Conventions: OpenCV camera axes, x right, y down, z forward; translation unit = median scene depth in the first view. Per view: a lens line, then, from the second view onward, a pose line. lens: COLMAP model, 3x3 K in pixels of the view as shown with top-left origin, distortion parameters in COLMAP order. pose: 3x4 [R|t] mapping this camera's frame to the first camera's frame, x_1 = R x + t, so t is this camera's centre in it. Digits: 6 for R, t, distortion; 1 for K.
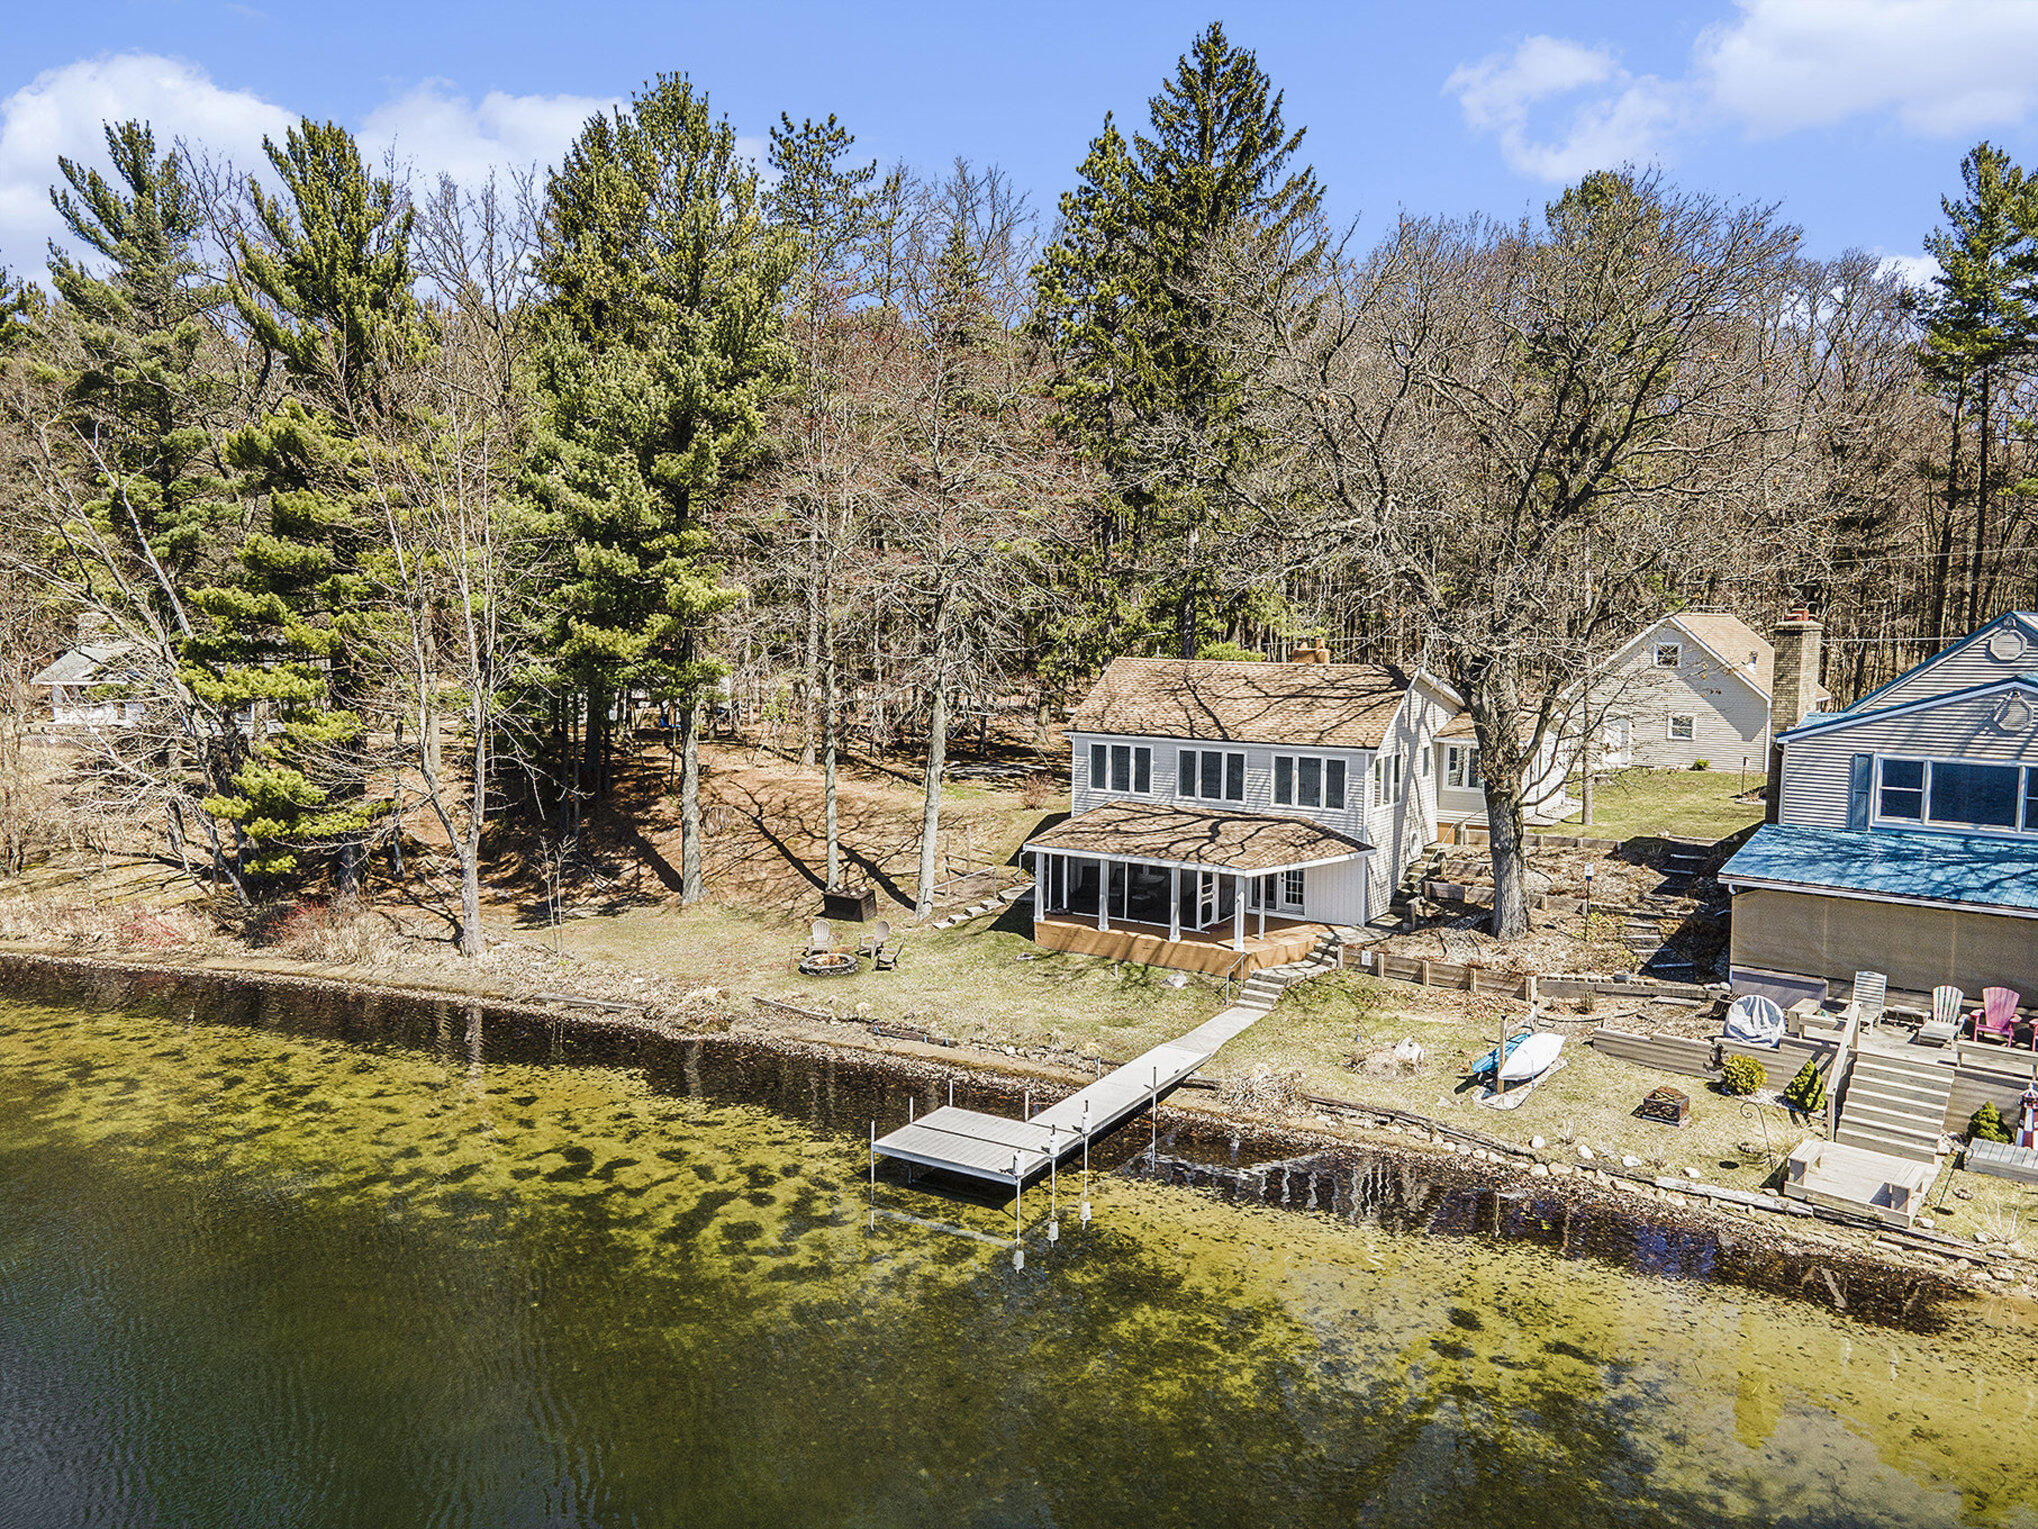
lens RADIAL K [[1433.3, 0, 1019.0], [0, 1433.3, 764.5], [0, 0, 1]] dist [-0.007339, 0.030252]
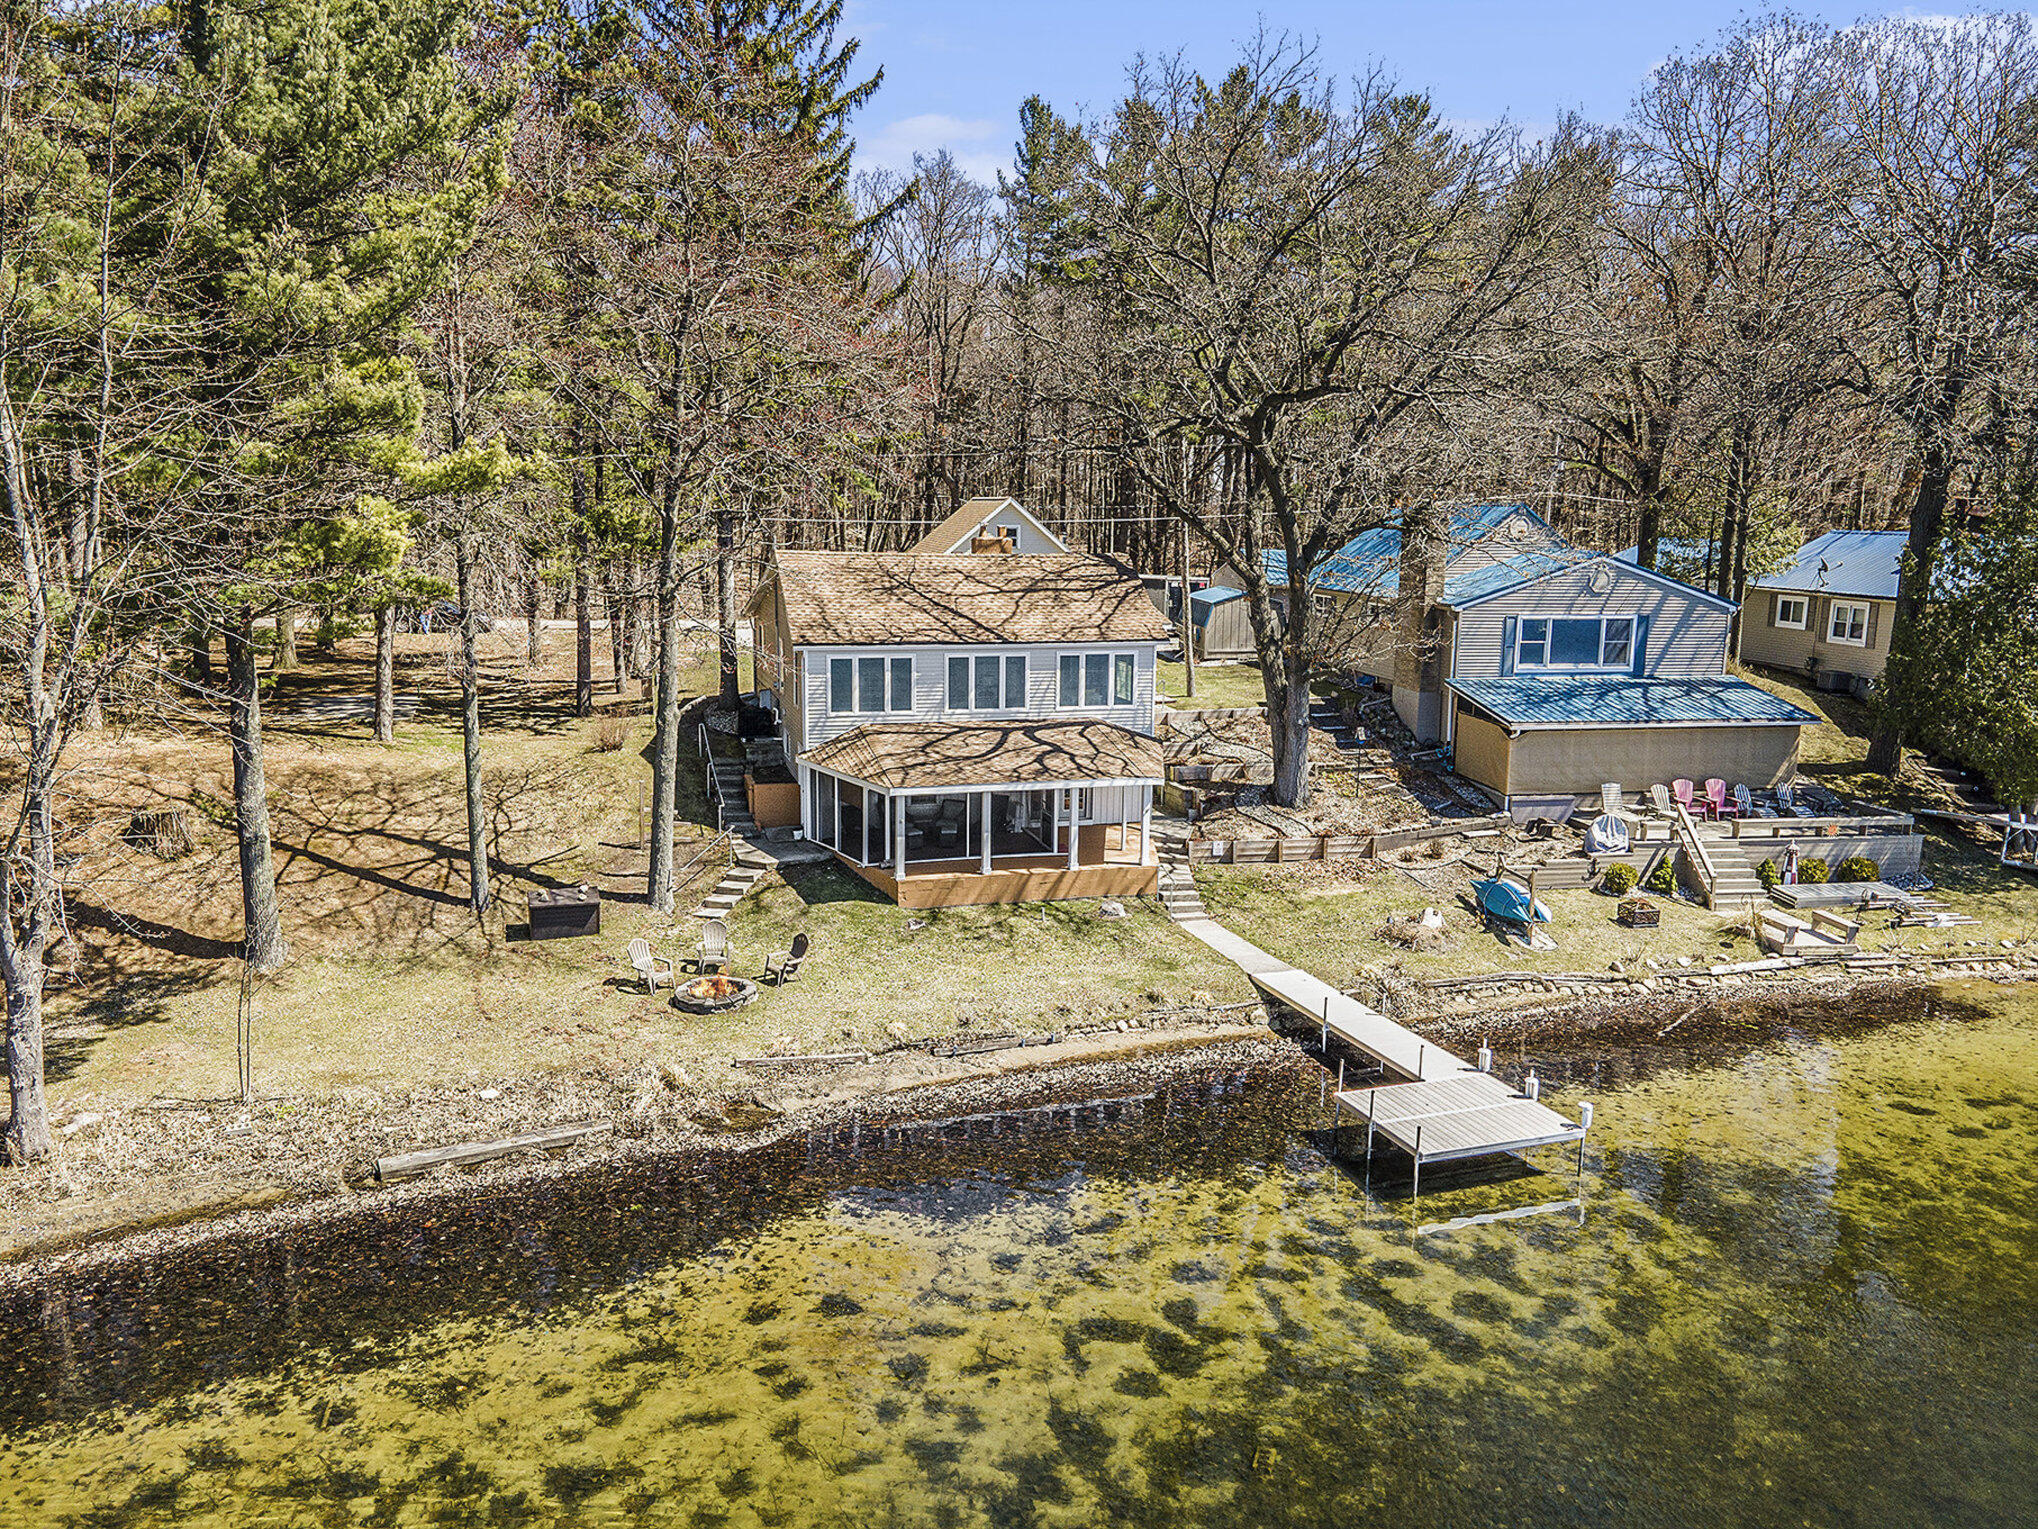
lens RADIAL K [[1433.3, 0, 1019.0], [0, 1433.3, 764.5], [0, 0, 1]] dist [-0.007339, 0.030252]
pose [[0.657931, -0.133873, 0.741084, -0.681968], [0.070363, 0.990696, 0.116496, -0.058297], [-0.749784, -0.024502, 0.661229, 0.514890]]
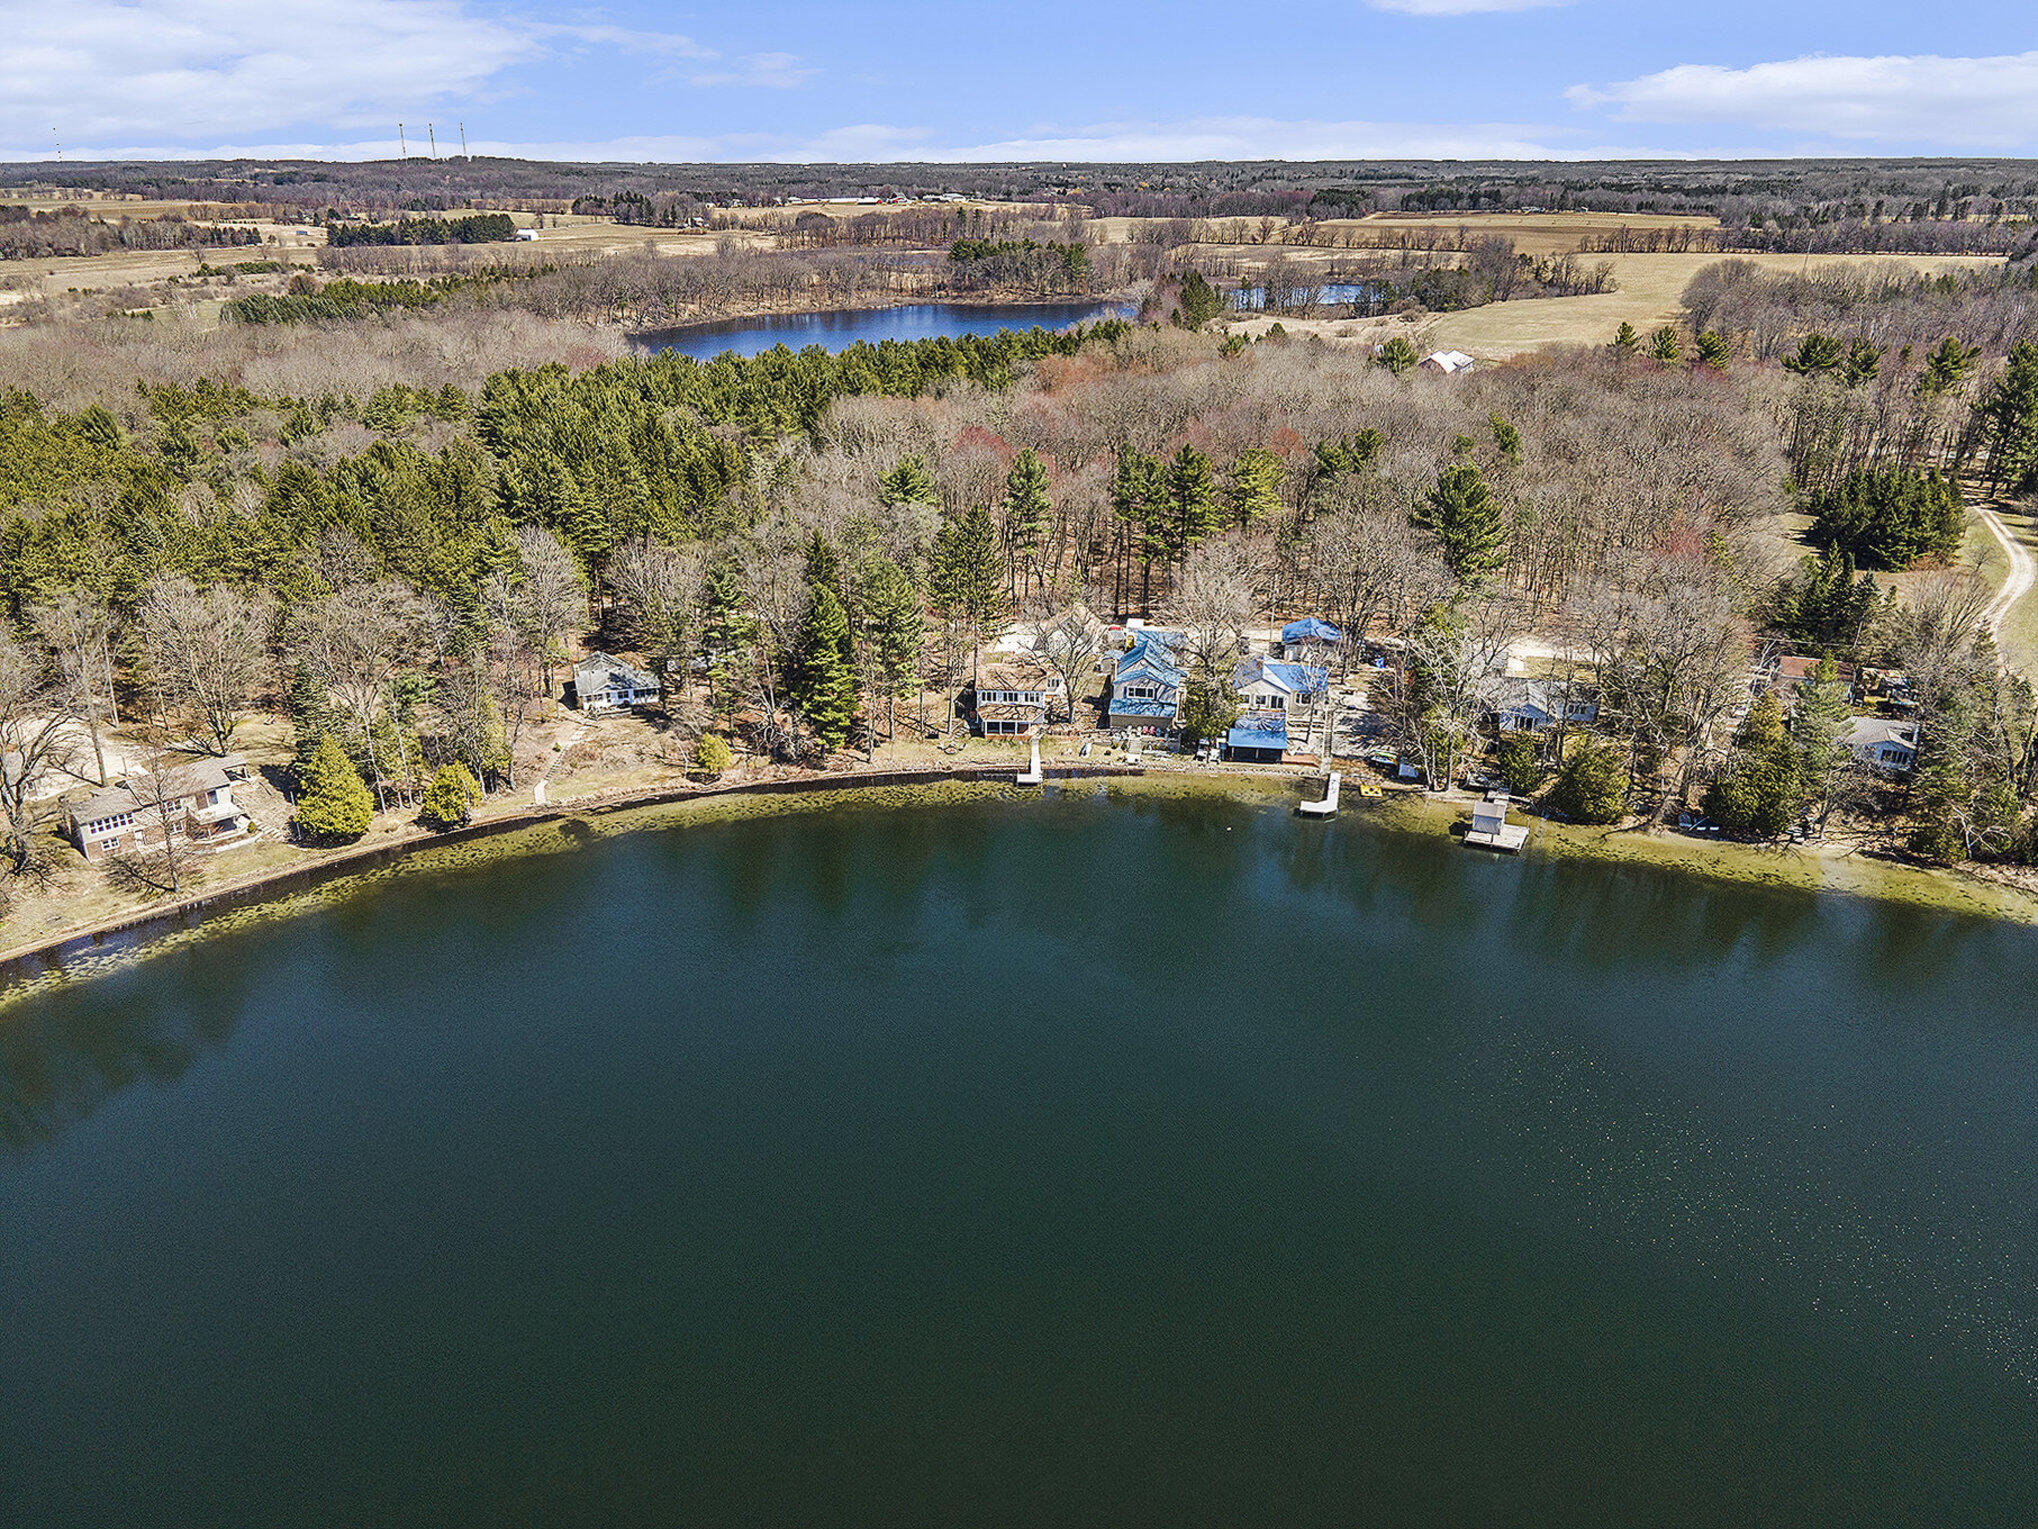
lens RADIAL K [[1472.2, 0, 1019.0], [0, 1472.2, 764.5], [0, 0, 1]] dist [-0.011167, -0.007745]
pose [[0.857637, -0.202379, 0.472760, -2.916067], [0.056269, 0.950719, 0.304906, -1.683534], [-0.511168, -0.234897, 0.826759, -4.141058]]
